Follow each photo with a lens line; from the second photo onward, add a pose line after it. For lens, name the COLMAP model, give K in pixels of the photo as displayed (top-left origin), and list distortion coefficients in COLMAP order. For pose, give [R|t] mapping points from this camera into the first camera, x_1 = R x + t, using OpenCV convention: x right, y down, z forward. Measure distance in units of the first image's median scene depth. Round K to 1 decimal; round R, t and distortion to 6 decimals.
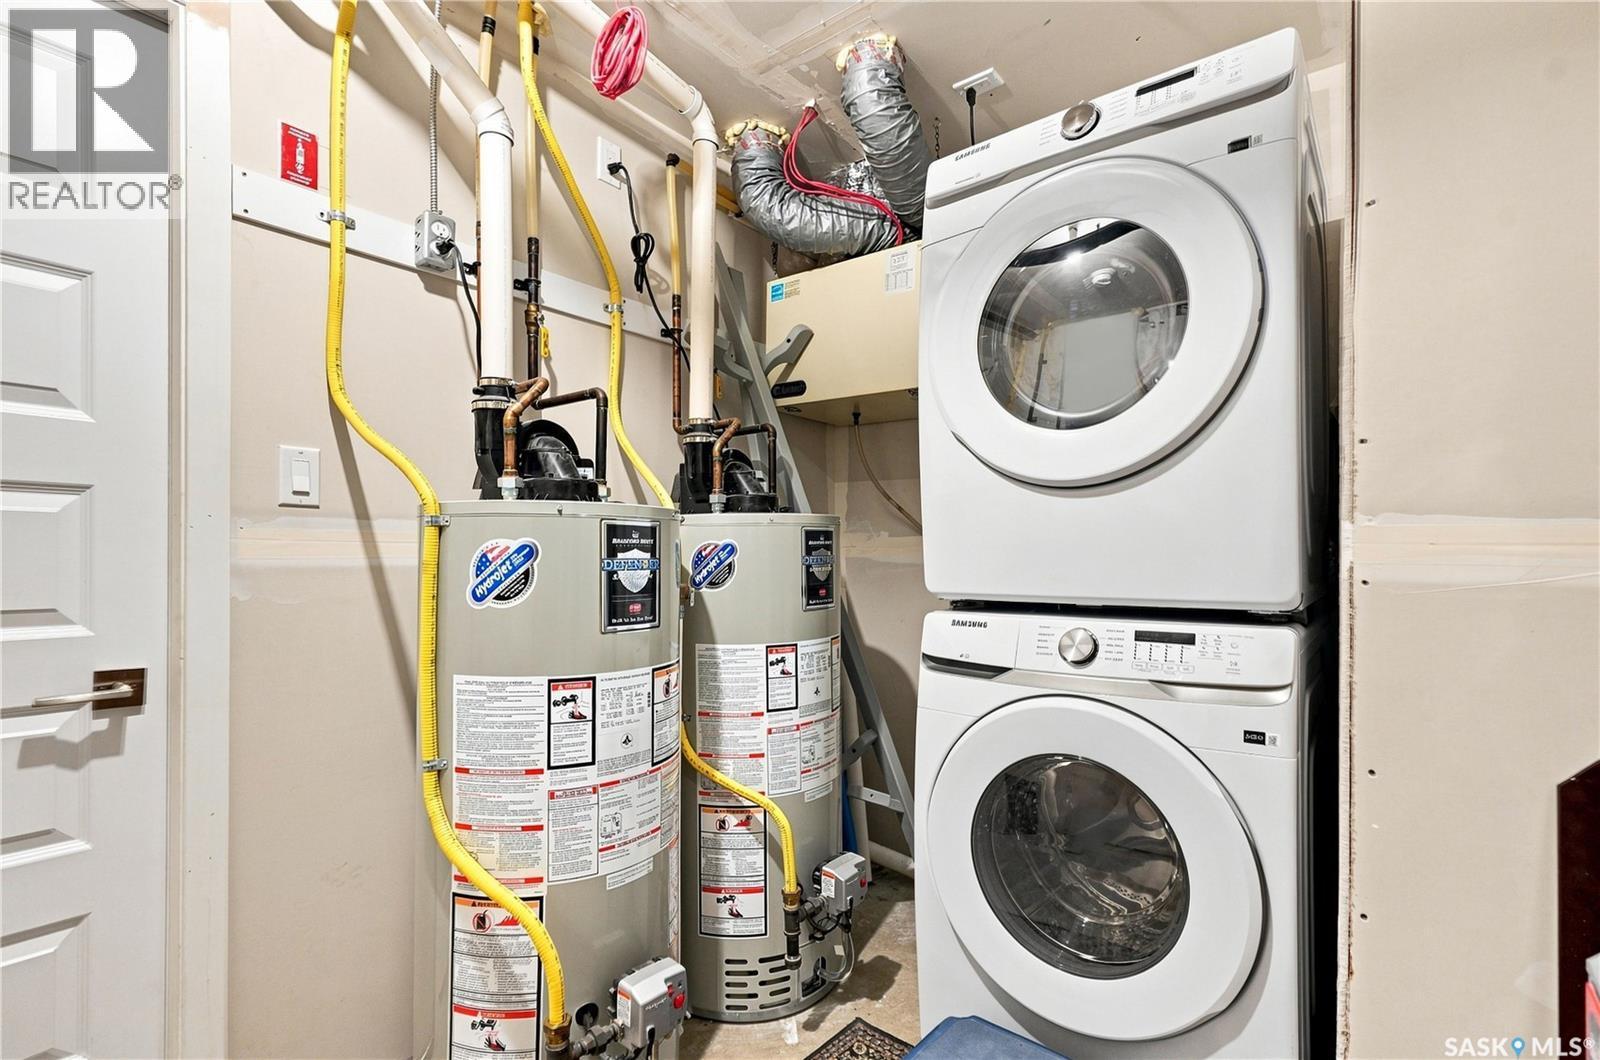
lens RADIAL K [[725.3, 0, 804.2], [0, 725.3, 542.6], [0, 0, 1]] dist [0.000463, 0.000033]
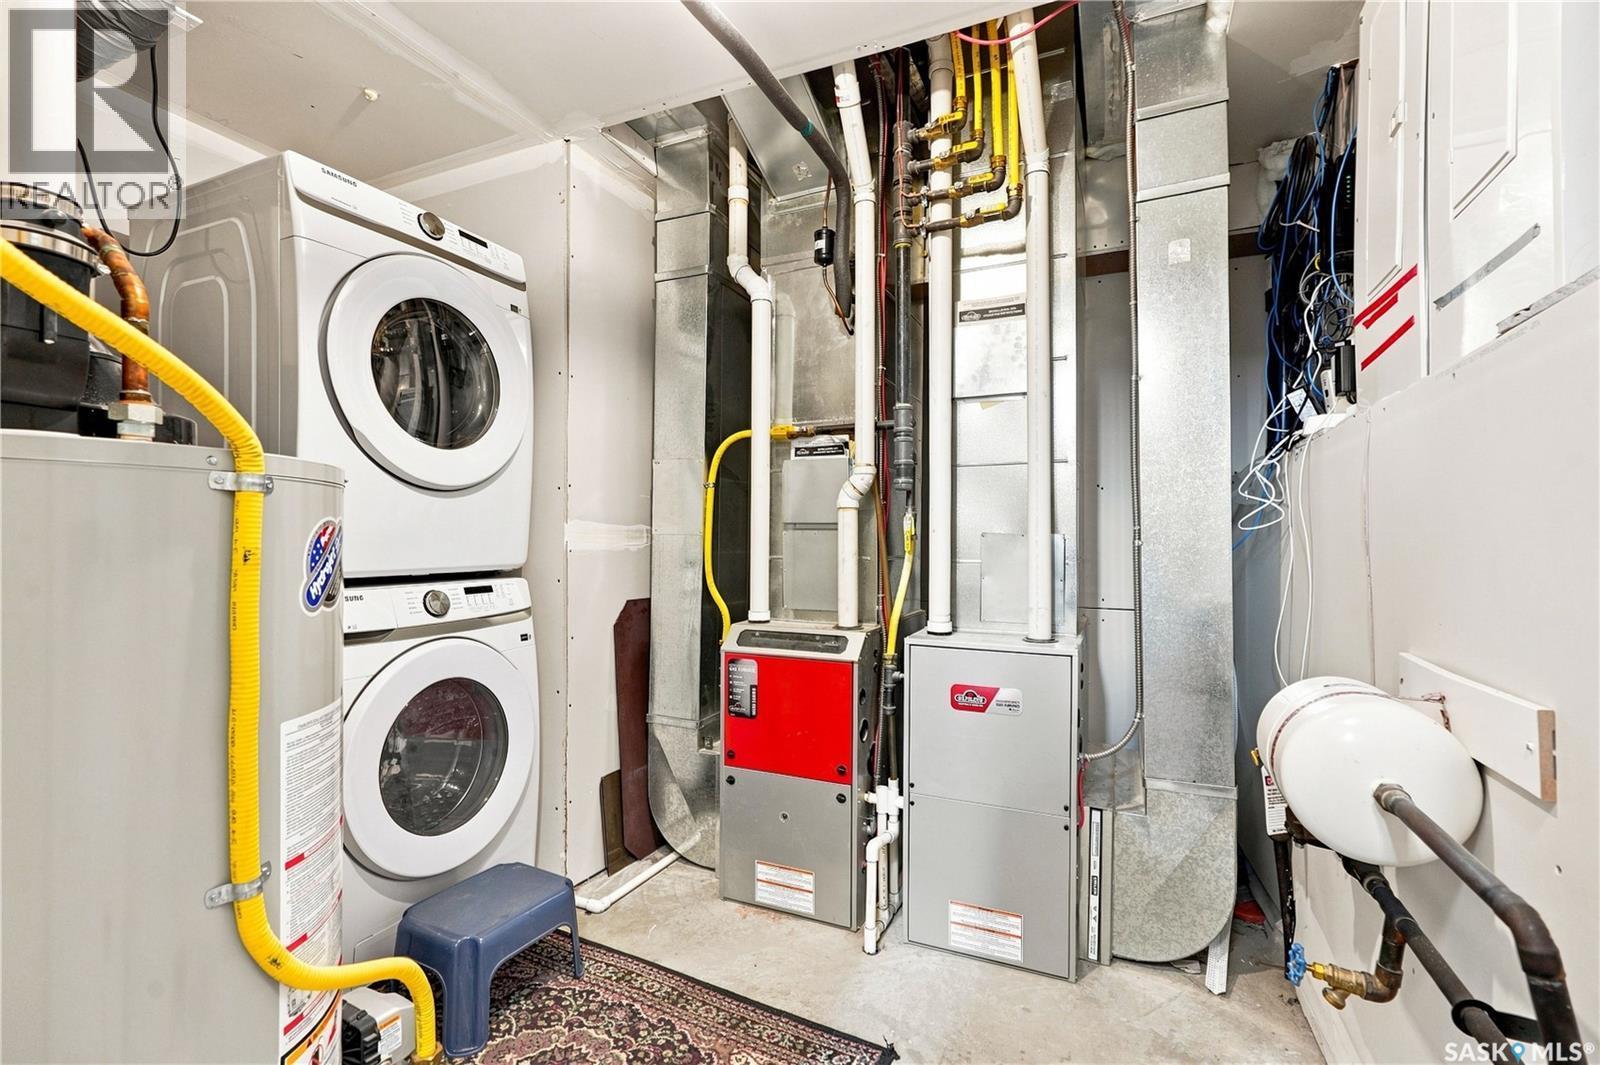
lens RADIAL K [[725.3, 0, 804.2], [0, 725.3, 545.1], [0, 0, 1]] dist [0.000463, 0.000033]
pose [[-0.257920, -0.010040, 0.966114, -1.239254], [-0.006642, 0.999941, 0.008618, 0.013651], [-0.966143, -0.004194, -0.257971, 0.721281]]
